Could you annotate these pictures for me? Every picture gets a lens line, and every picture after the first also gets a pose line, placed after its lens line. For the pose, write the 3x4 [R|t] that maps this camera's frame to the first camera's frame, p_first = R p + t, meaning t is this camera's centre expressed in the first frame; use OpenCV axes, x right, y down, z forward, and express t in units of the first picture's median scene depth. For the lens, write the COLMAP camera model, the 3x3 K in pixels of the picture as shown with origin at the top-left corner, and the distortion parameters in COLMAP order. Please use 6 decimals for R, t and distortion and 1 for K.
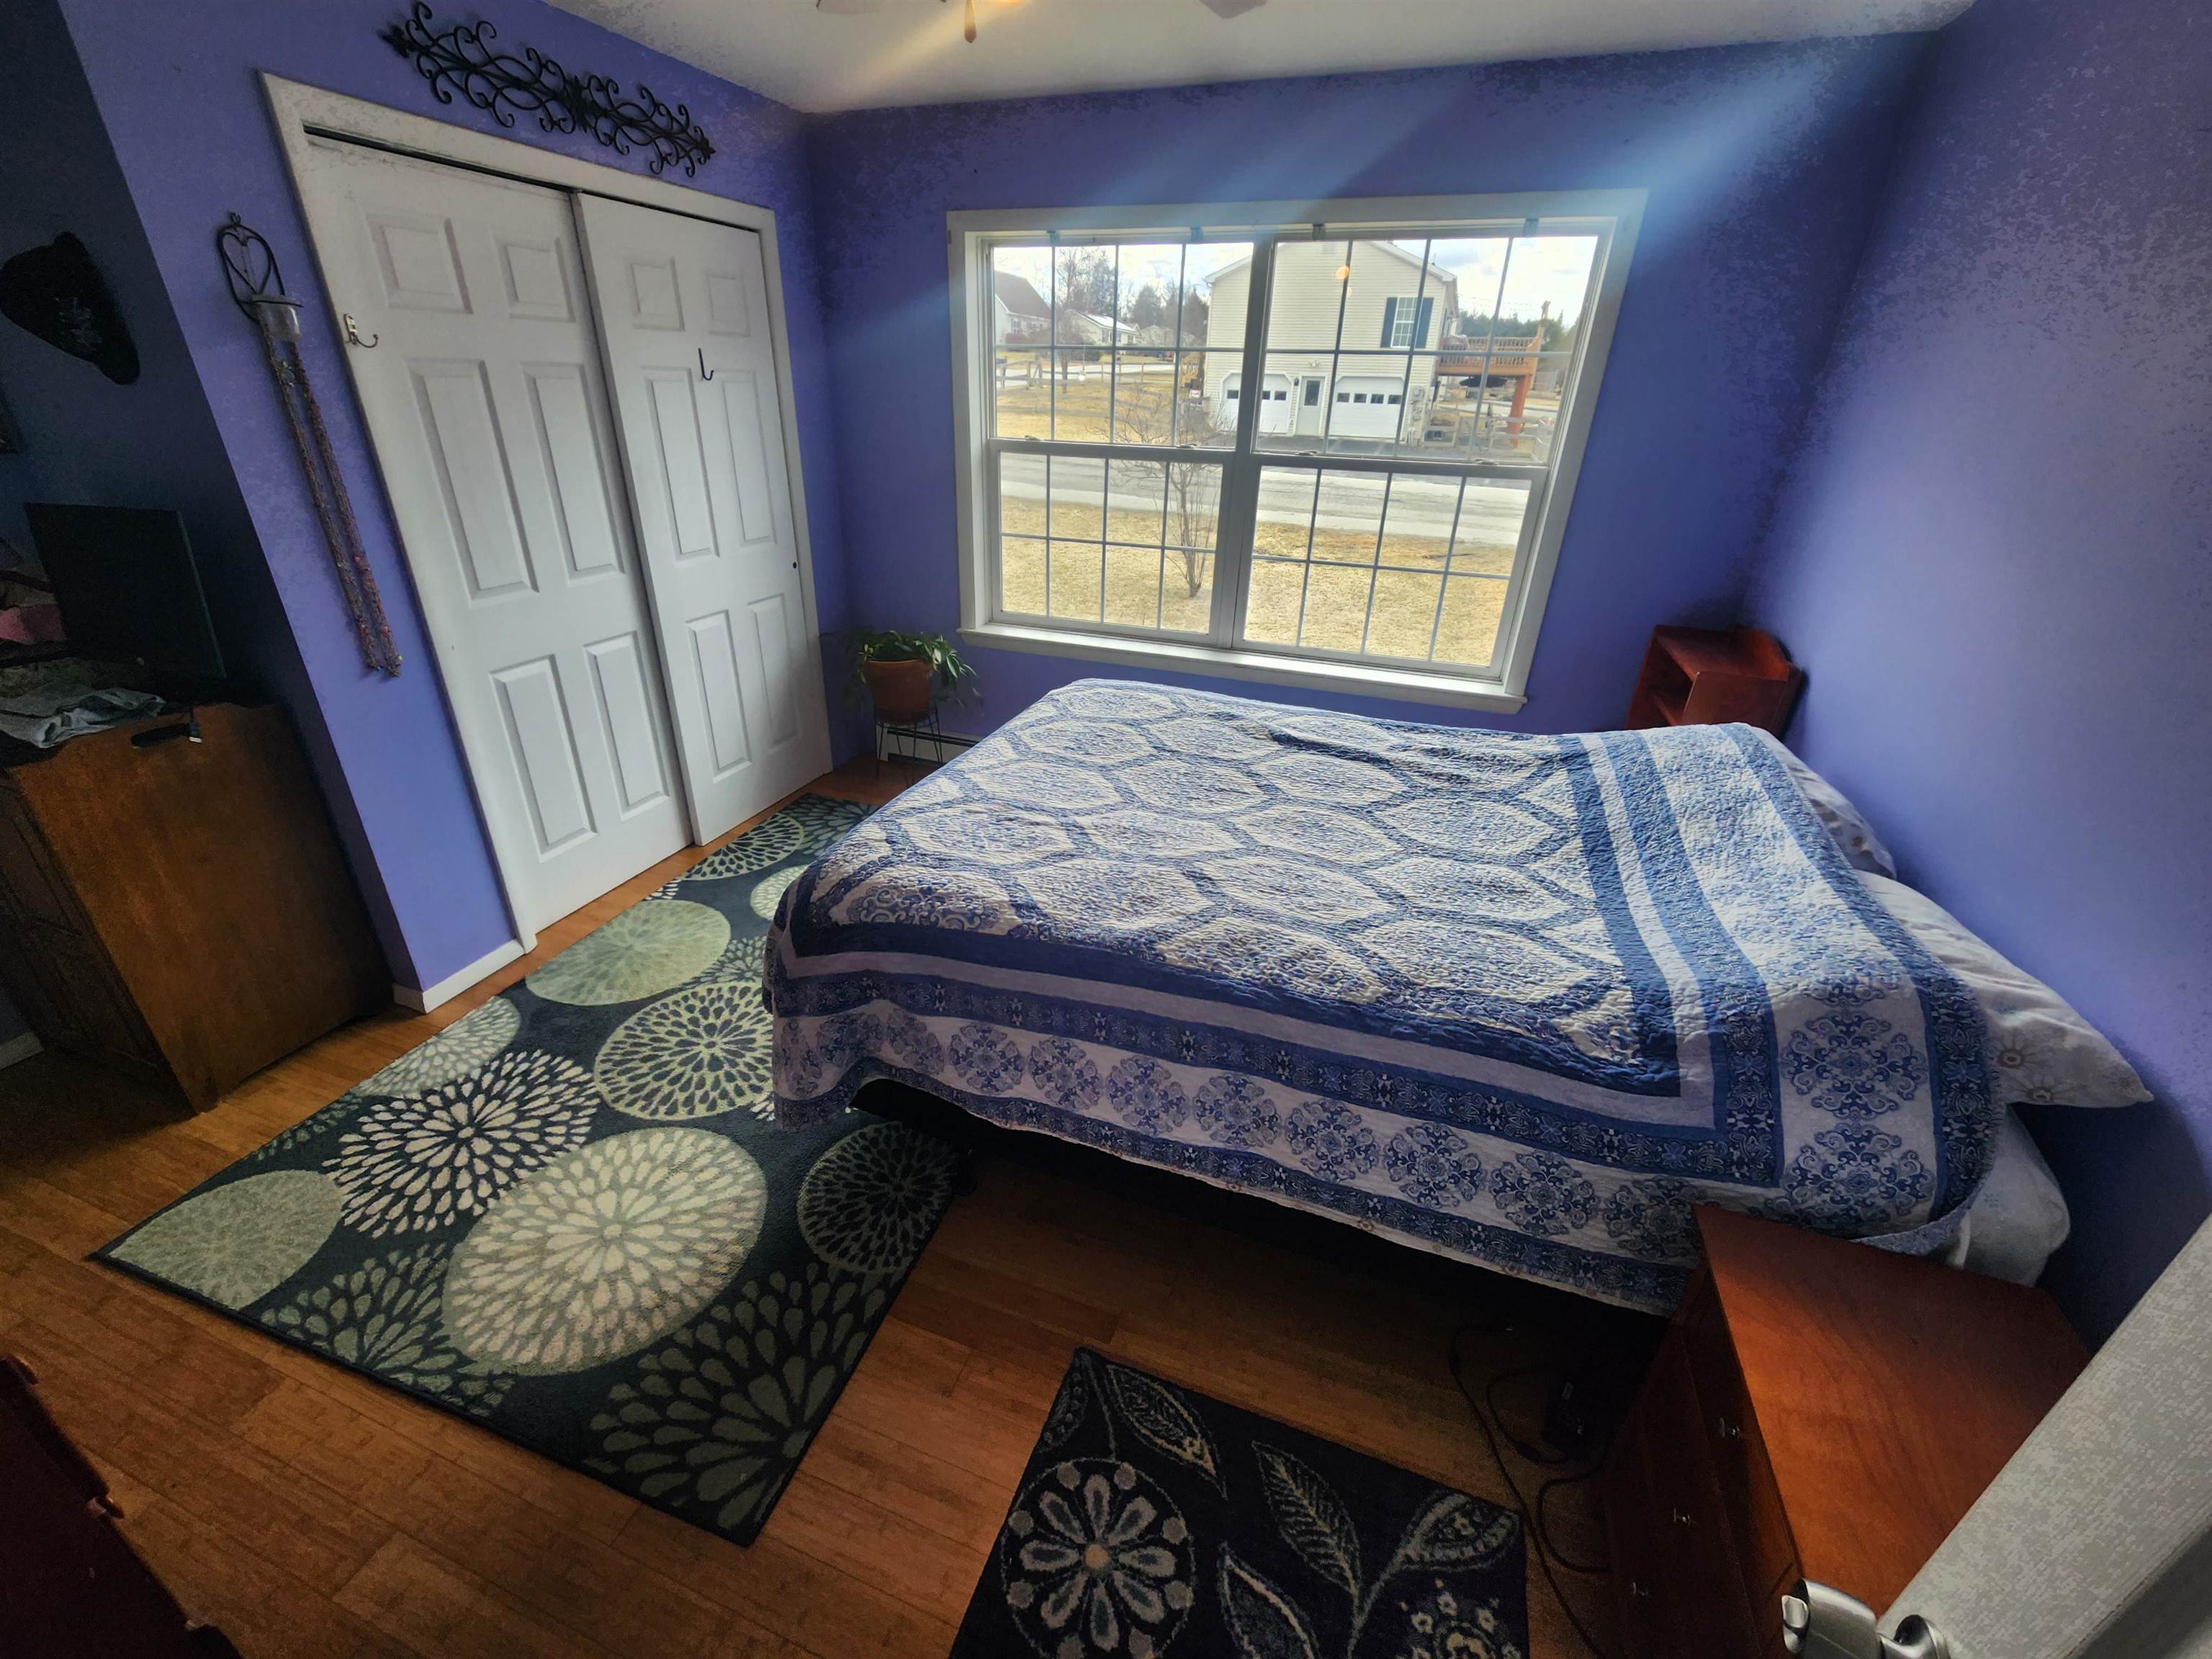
lens RADIAL K [[910.1, 0, 1097.0], [0, 910.1, 838.6], [0, 0, 1]] dist [0.000076, 0.000127]
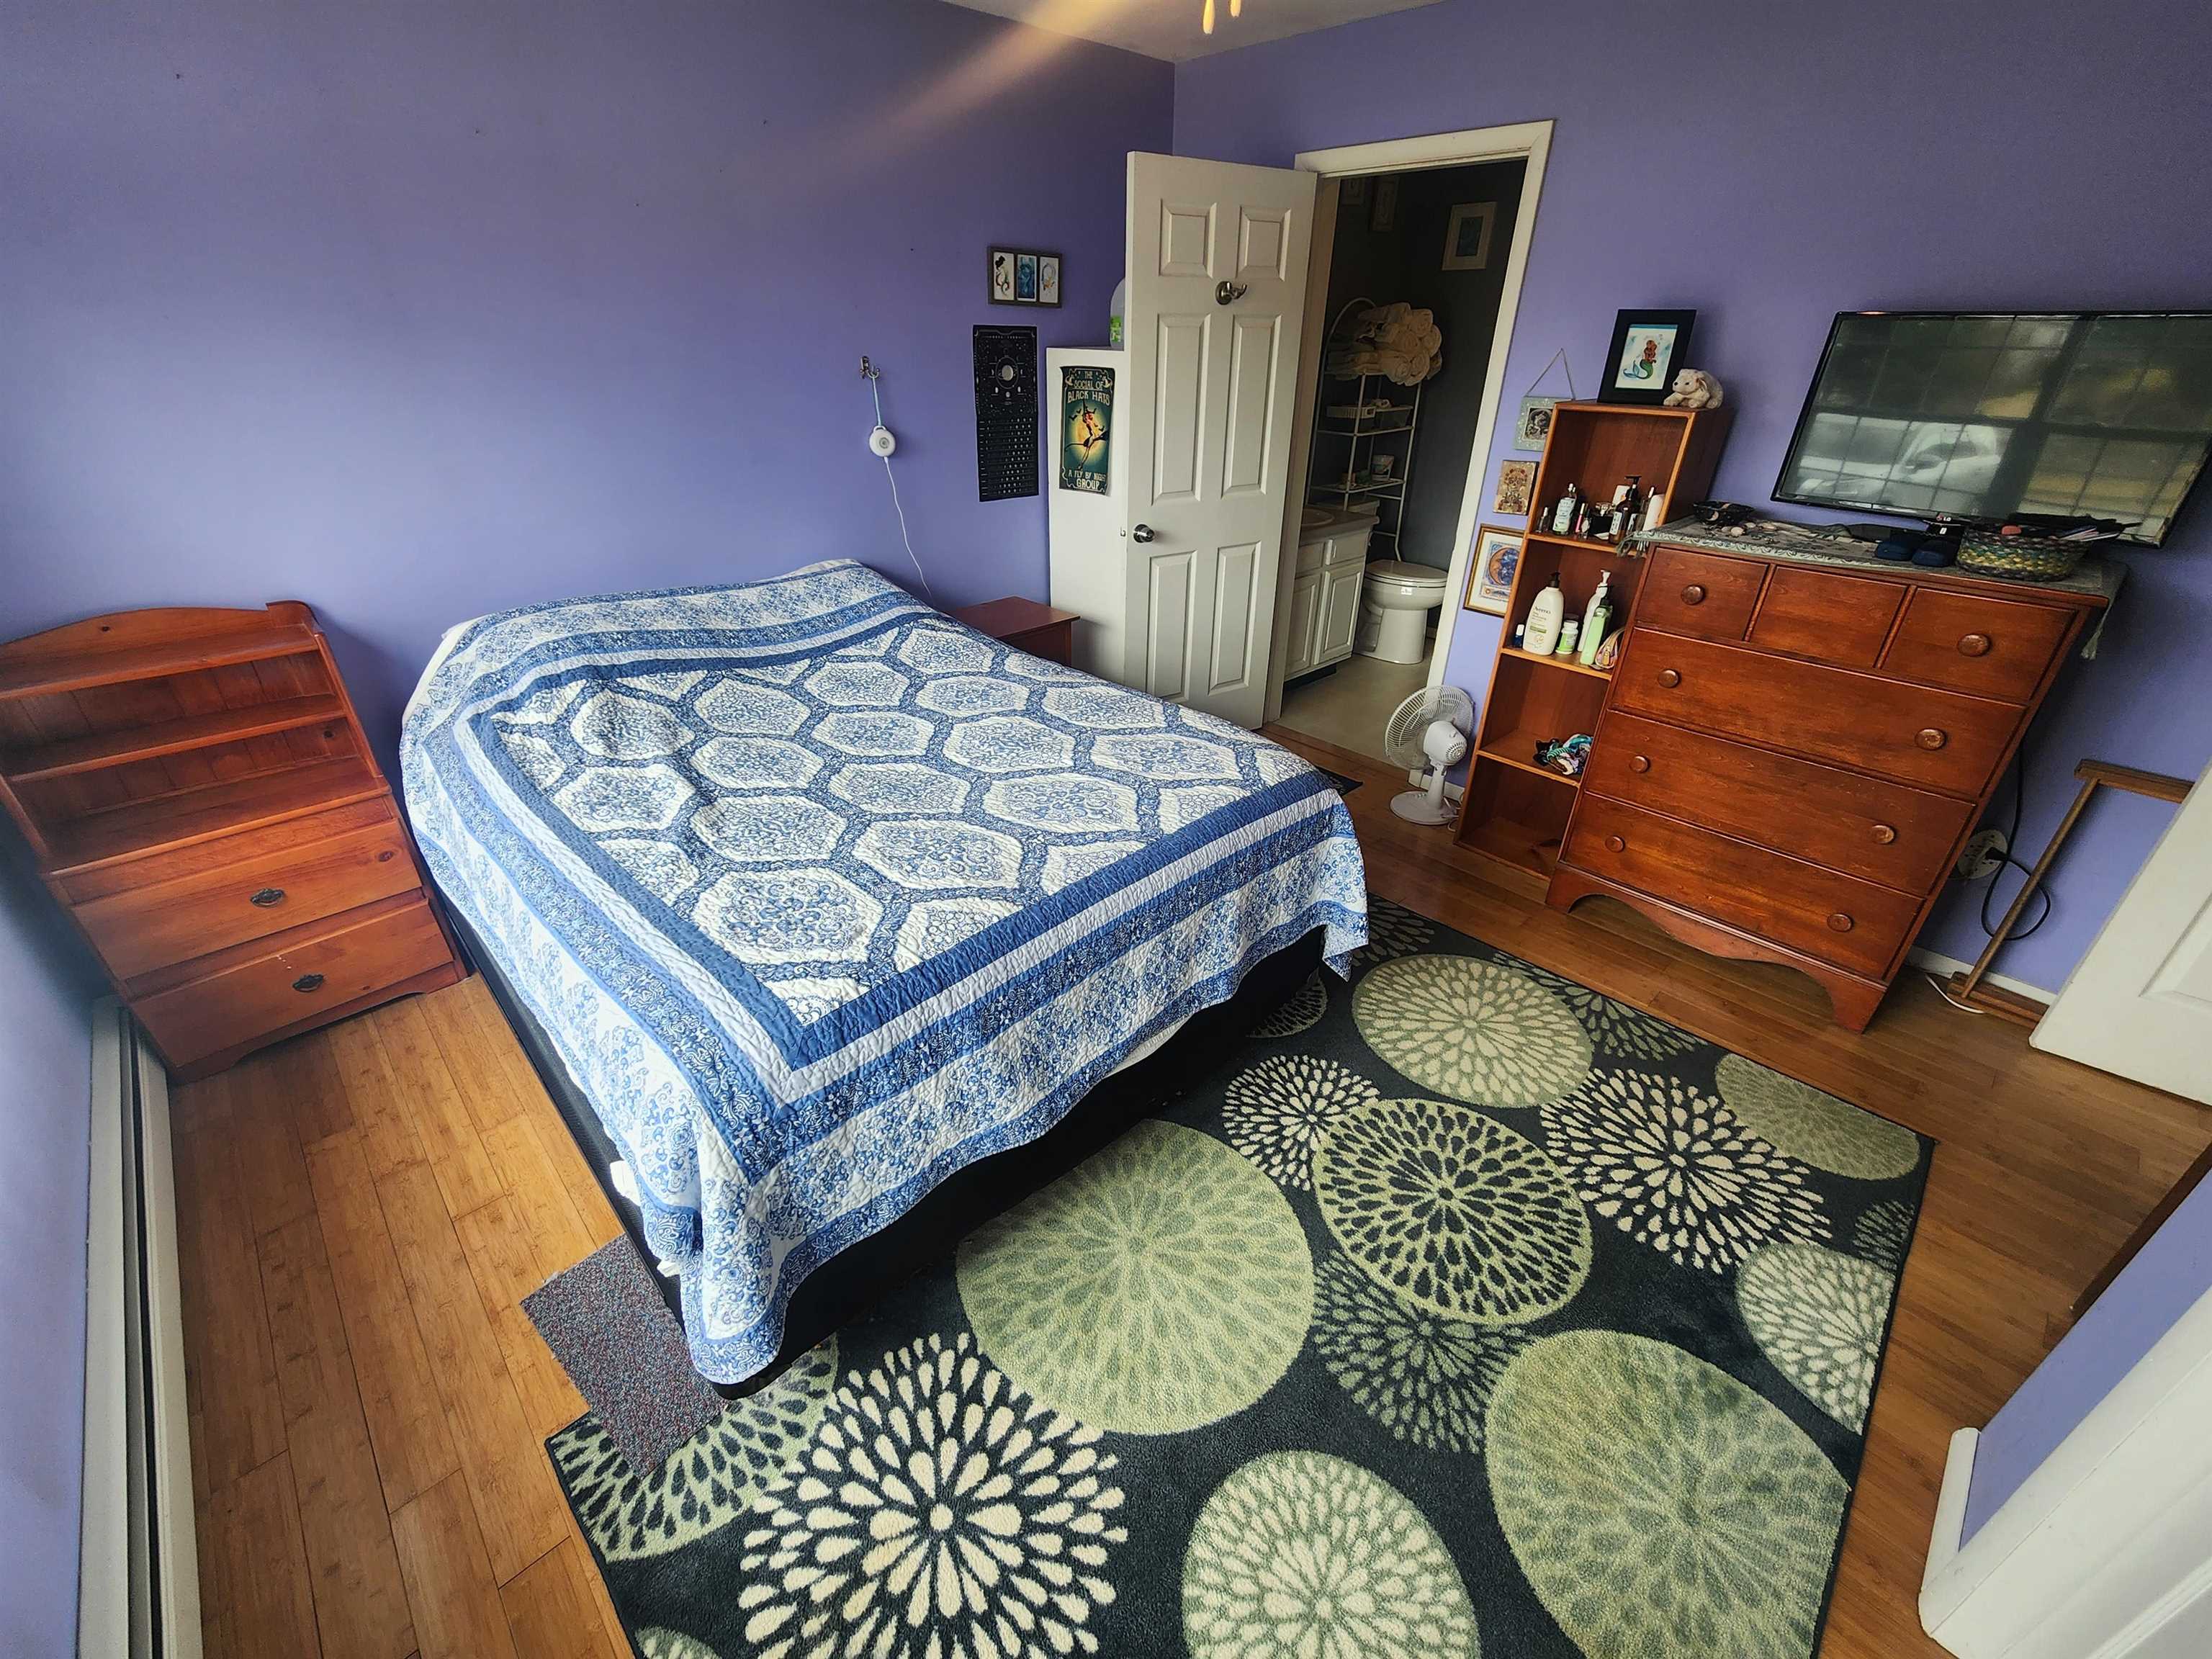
lens RADIAL K [[908.6, 0, 1096.3], [0, 908.6, 821.5], [0, 0, 1]] dist [0.000866, -0.000197]
pose [[-0.892462, -0.247969, 0.376859, -0.437884], [0.168579, 0.591544, 0.788452, -0.757568], [-0.418440, 0.767194, -0.486128, 1.493512]]
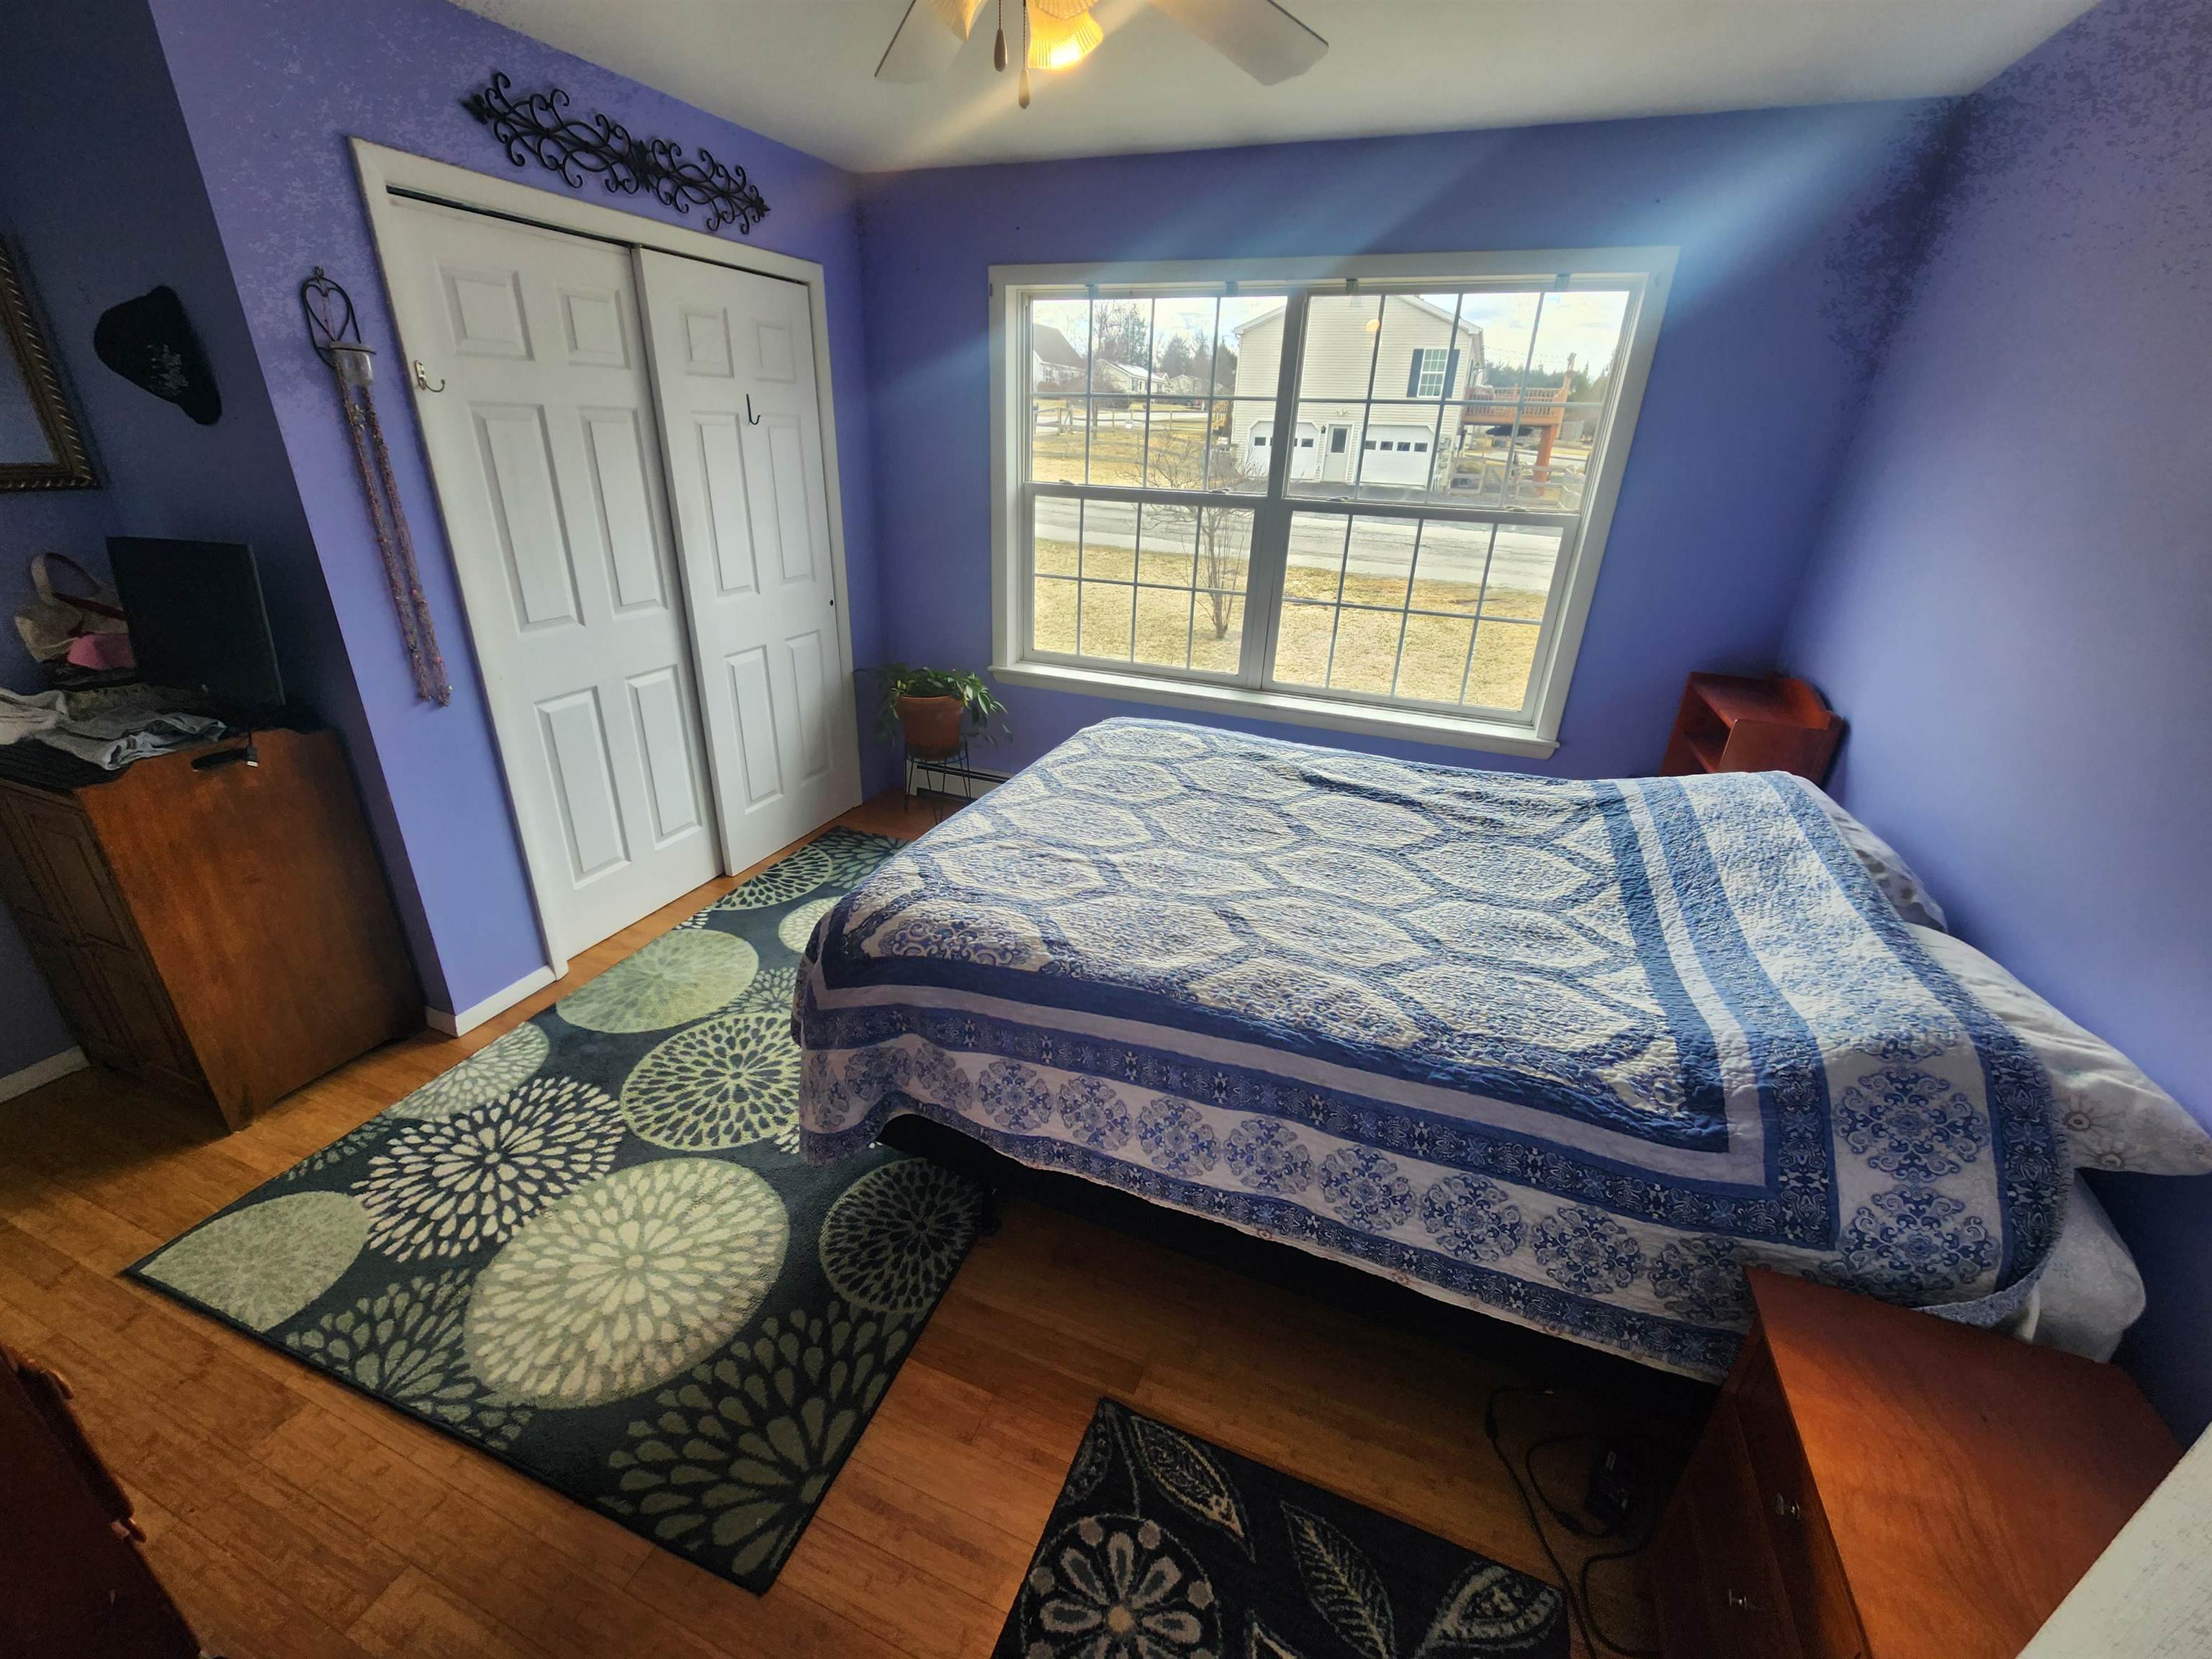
lens RADIAL K [[910.6, 0, 1096.3], [0, 910.6, 837.1], [0, 0, 1]] dist [-0.000772, 0.000704]
pose [[0.999552, 0.017452, -0.024296, -0.010982], [-0.018482, 0.998911, -0.042835, 0.000533], [0.023522, 0.043265, 0.998787, -0.001645]]
